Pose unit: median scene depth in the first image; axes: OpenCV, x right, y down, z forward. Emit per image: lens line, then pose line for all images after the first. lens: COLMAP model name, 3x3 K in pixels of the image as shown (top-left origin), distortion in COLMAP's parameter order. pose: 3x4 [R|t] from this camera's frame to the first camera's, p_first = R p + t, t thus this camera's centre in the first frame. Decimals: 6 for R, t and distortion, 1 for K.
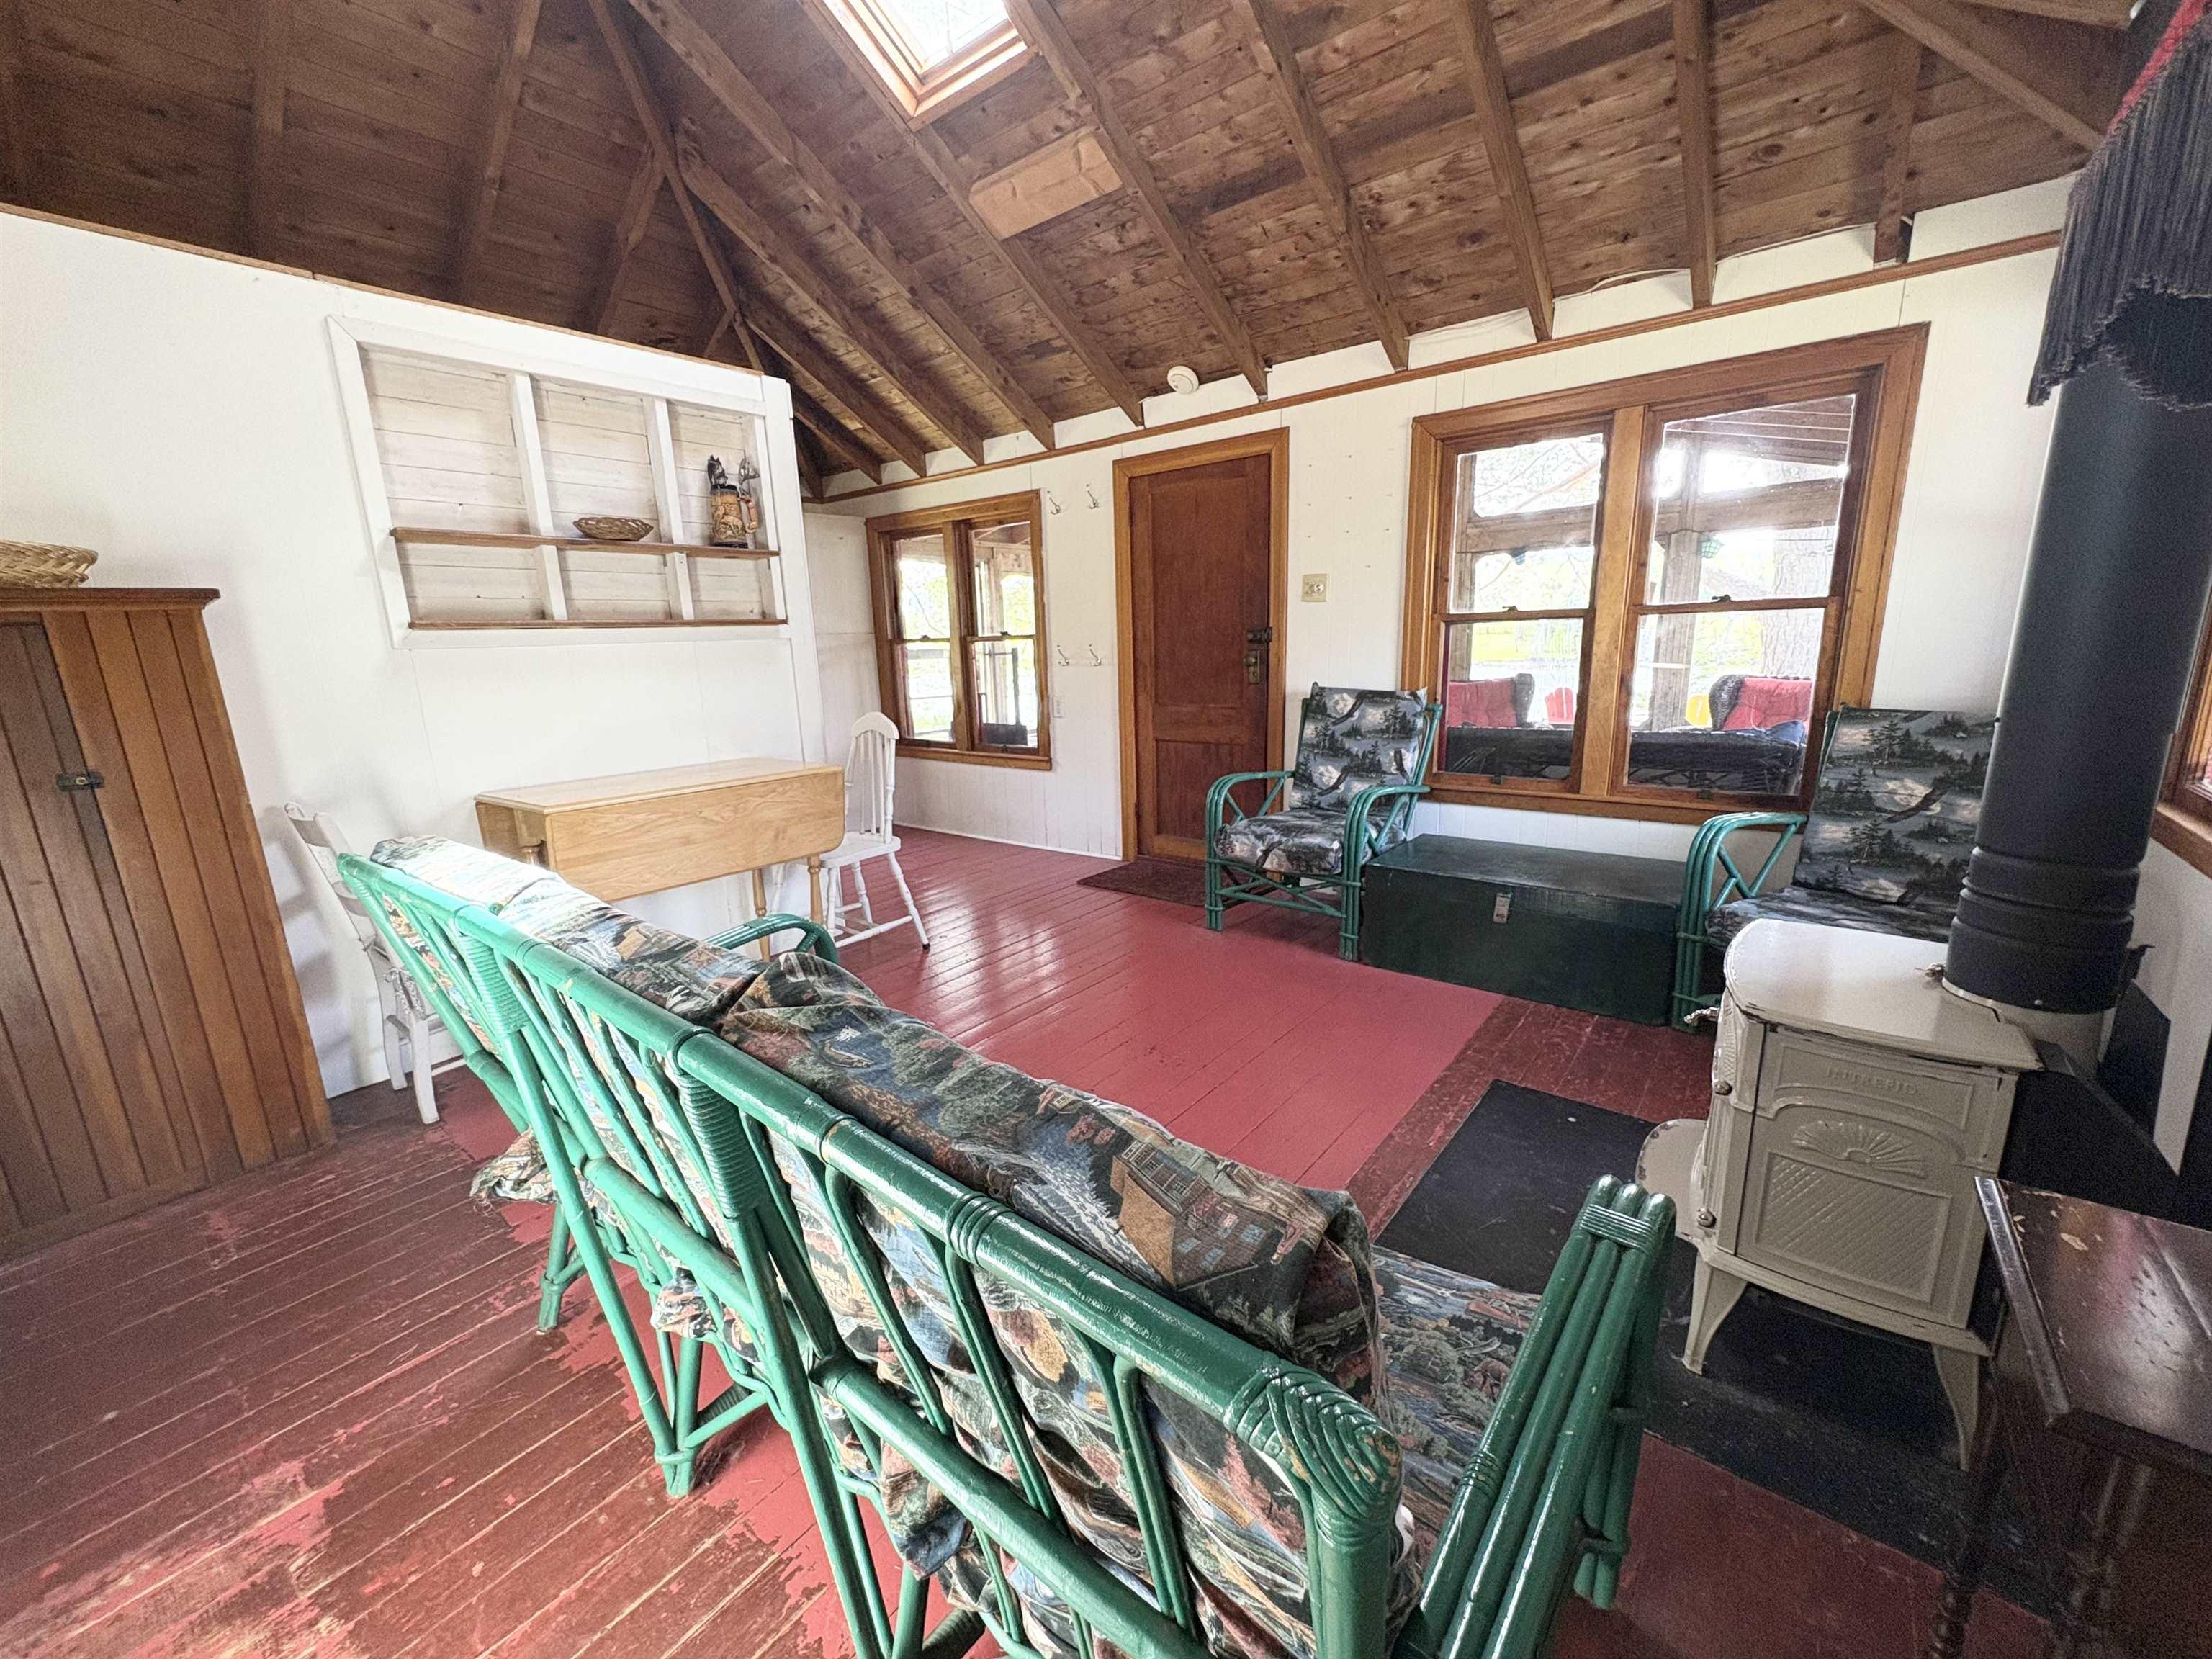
lens RADIAL K [[882.9, 0, 1106.0], [0, 882.9, 829.5], [0, 0, 1]] dist [0.001859, -0.000317]
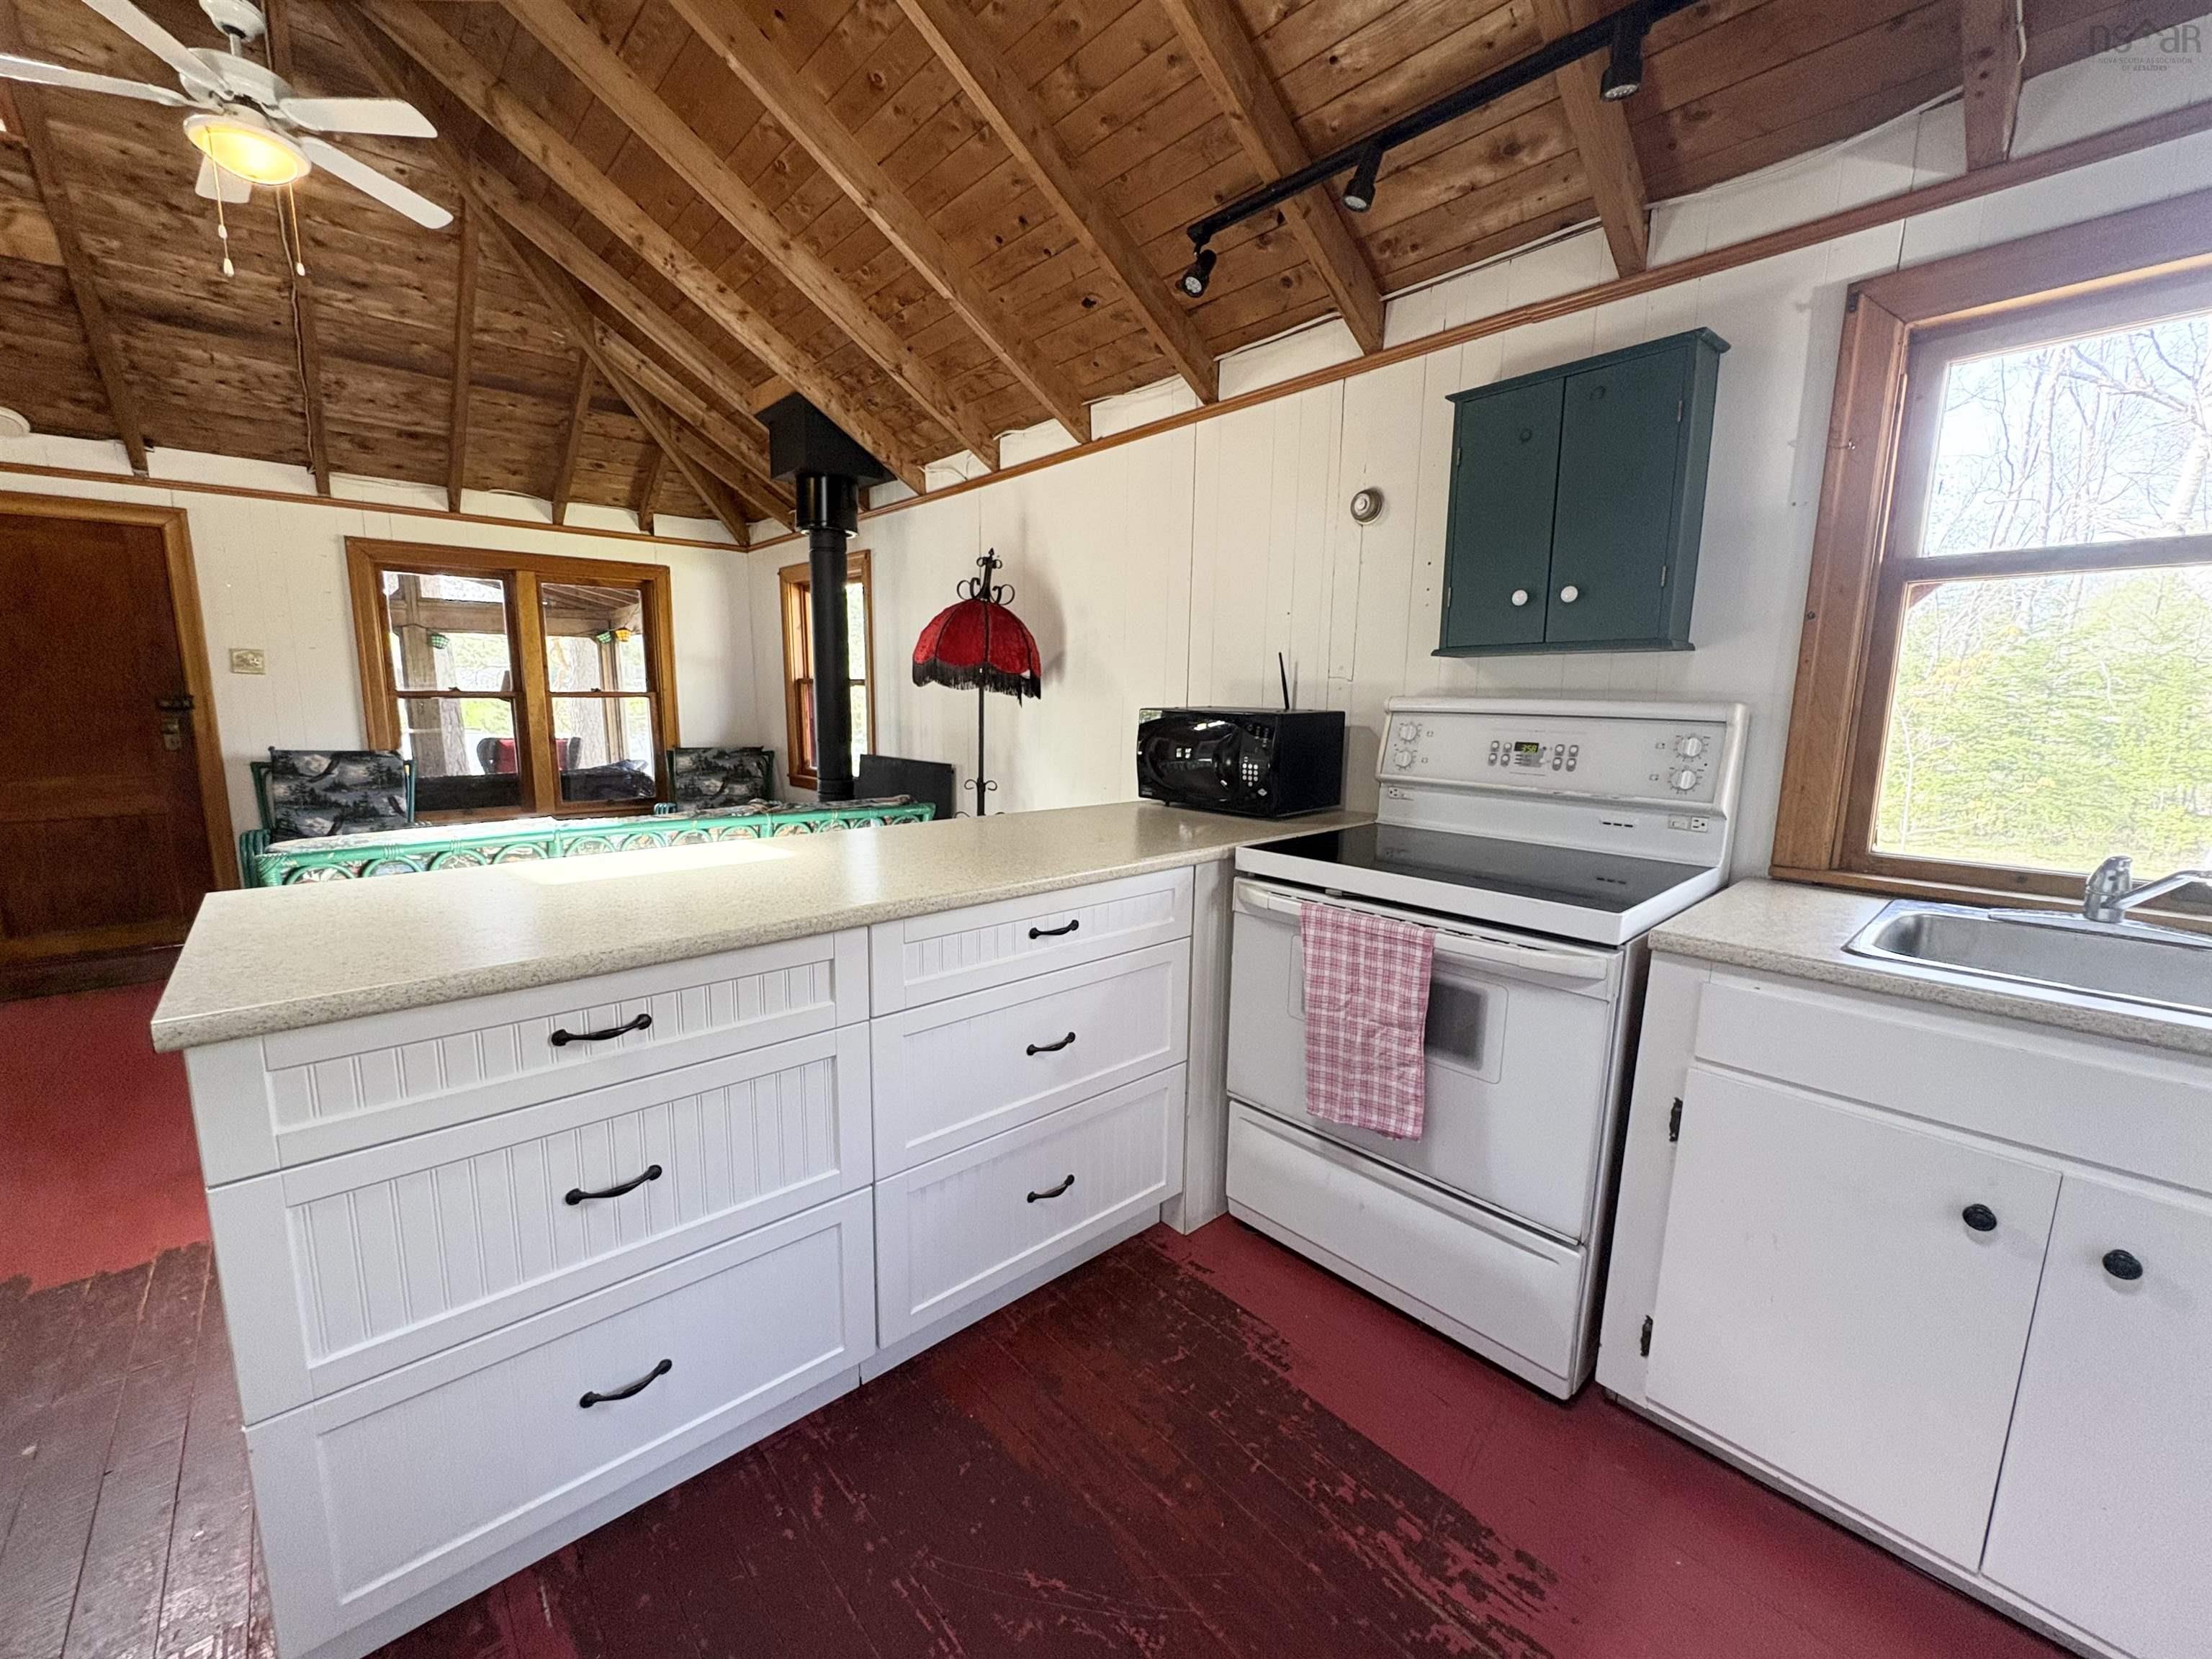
lens RADIAL K [[882.9, 0, 1106.0], [0, 882.9, 829.5], [0, 0, 1]] dist [0.001859, -0.000317]
pose [[0.163943, -0.119850, 0.979162, -0.738589], [0.191064, 0.977654, 0.087675, 0.039794], [-0.967790, 0.172709, 0.183178, -0.207561]]
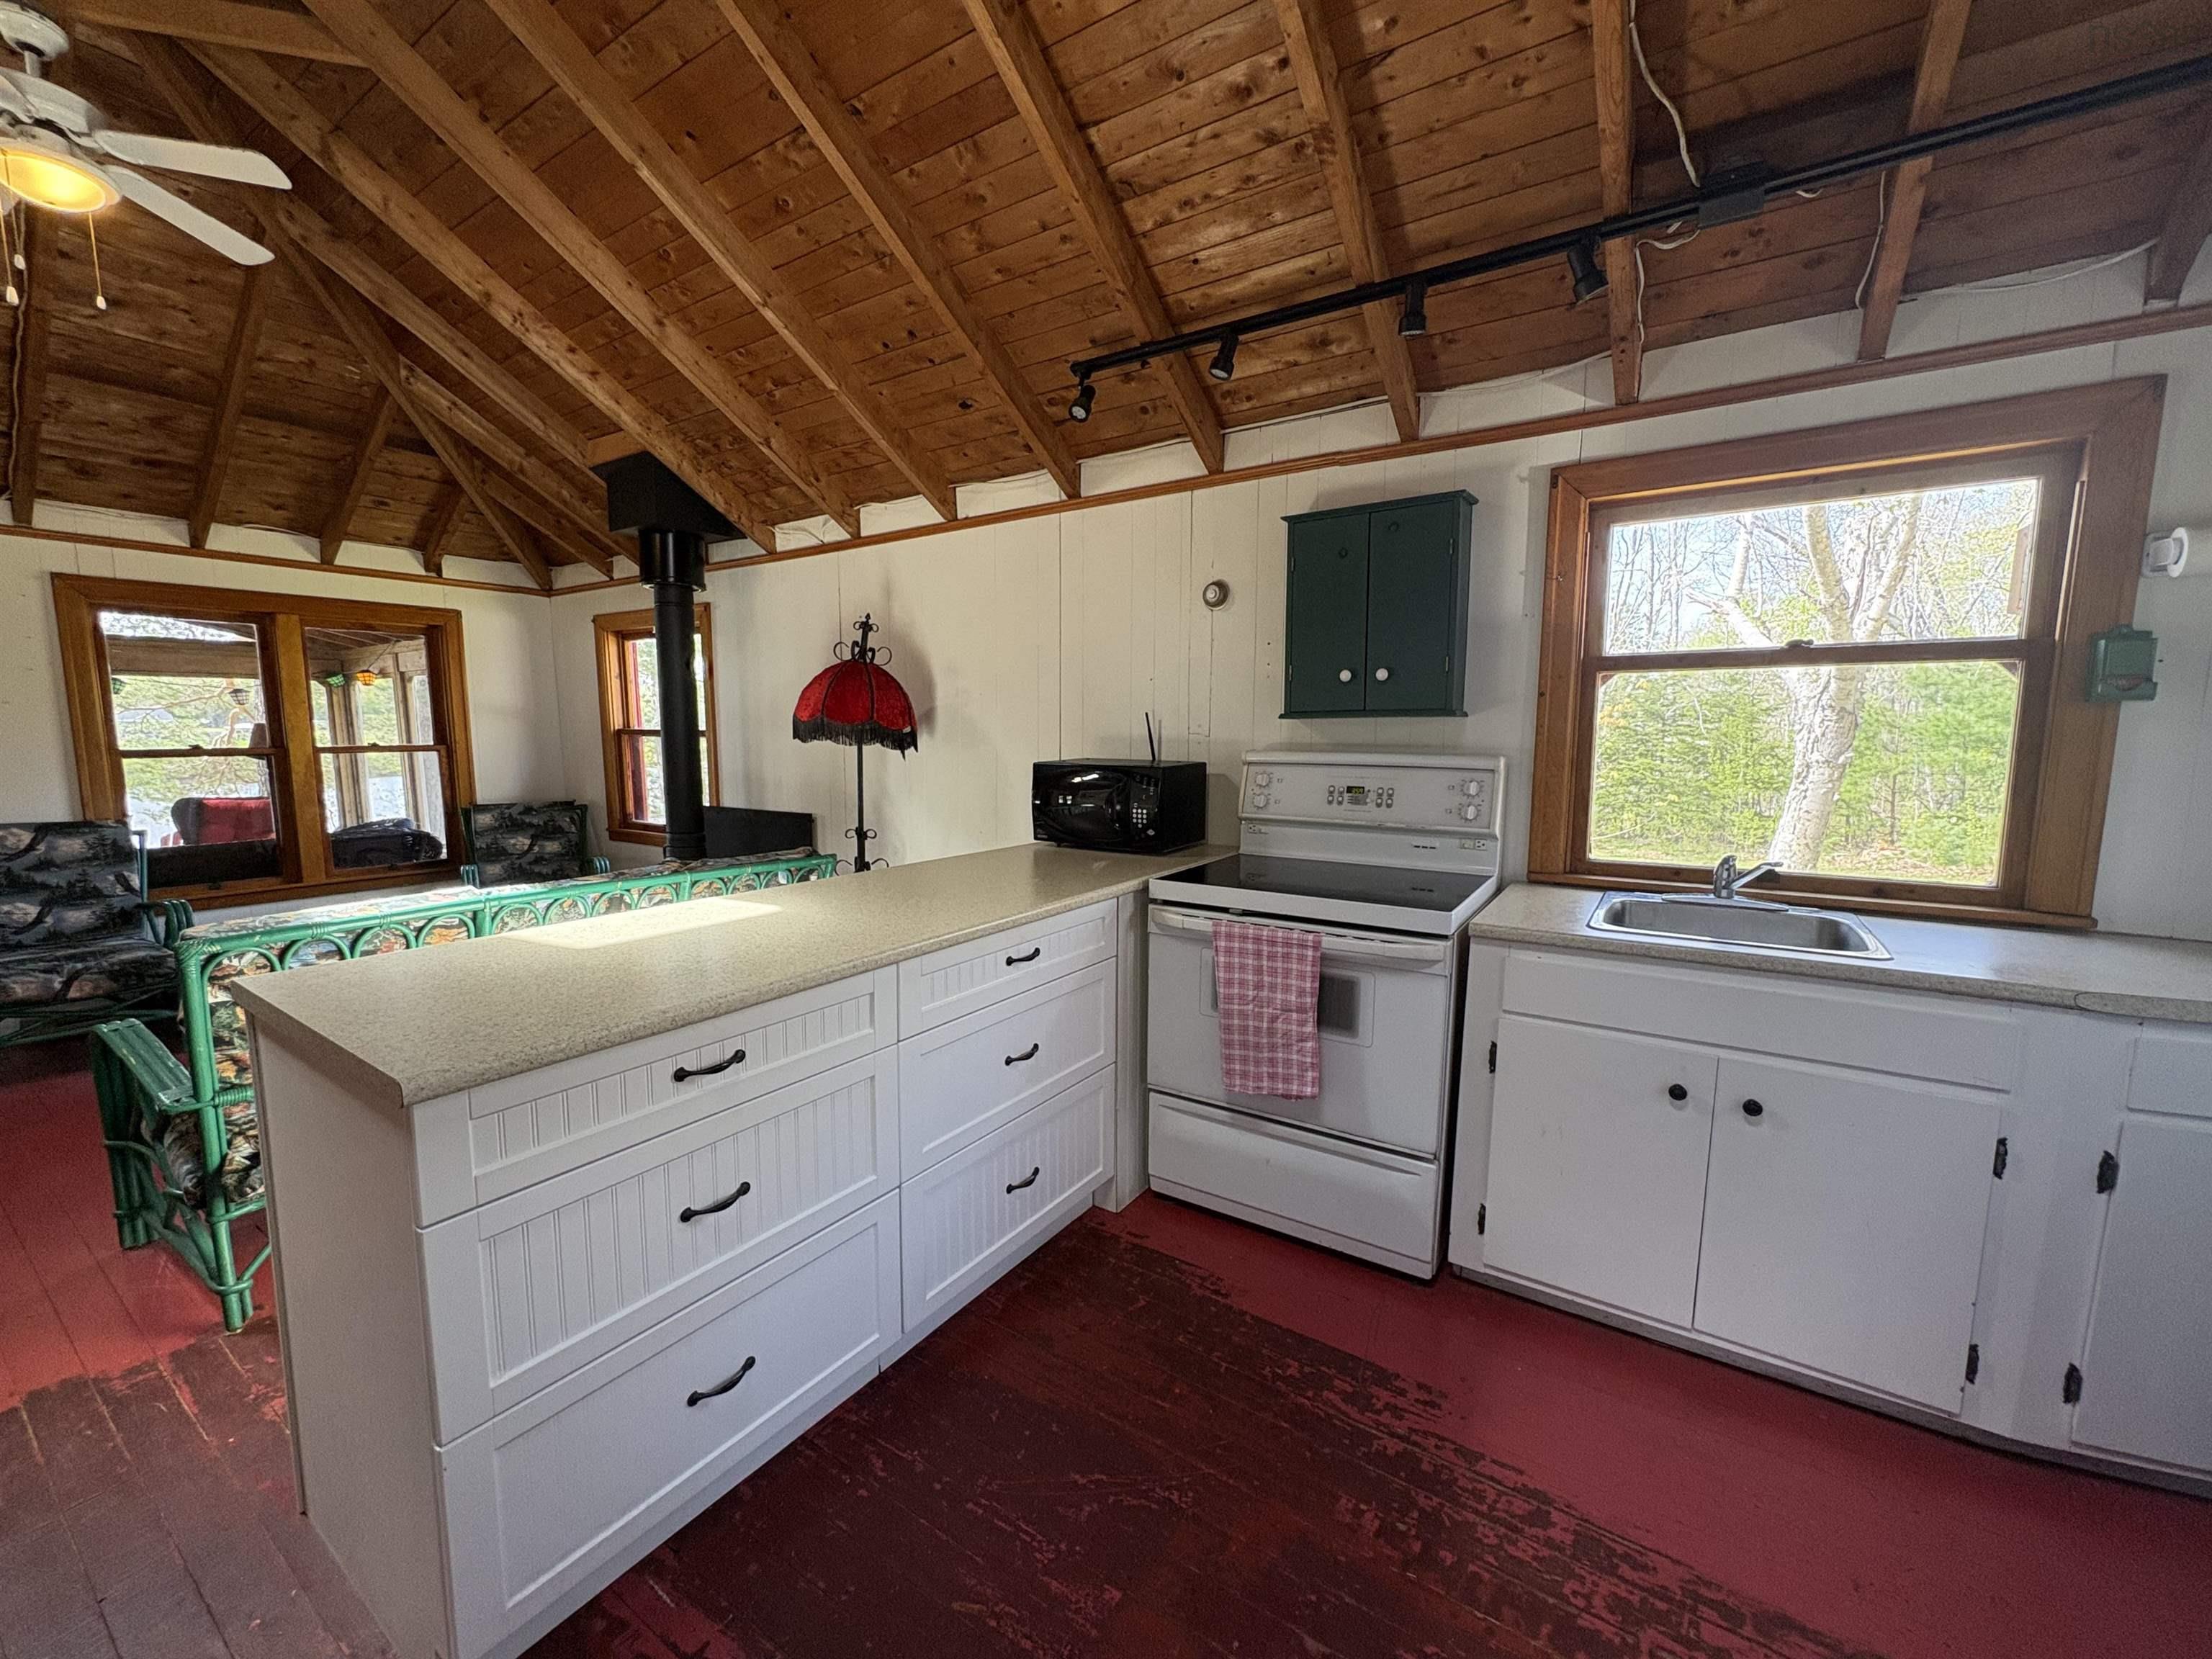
lens RADIAL K [[884.5, 0, 1104.6], [0, 884.5, 828.2], [0, 0, 1]] dist [0.002115, 0.000140]
pose [[-0.088733, -0.082745, 0.992613, -0.847265], [0.210750, 0.972422, 0.099901, 0.002126], [-0.973504, 0.218058, -0.068848, -0.112062]]
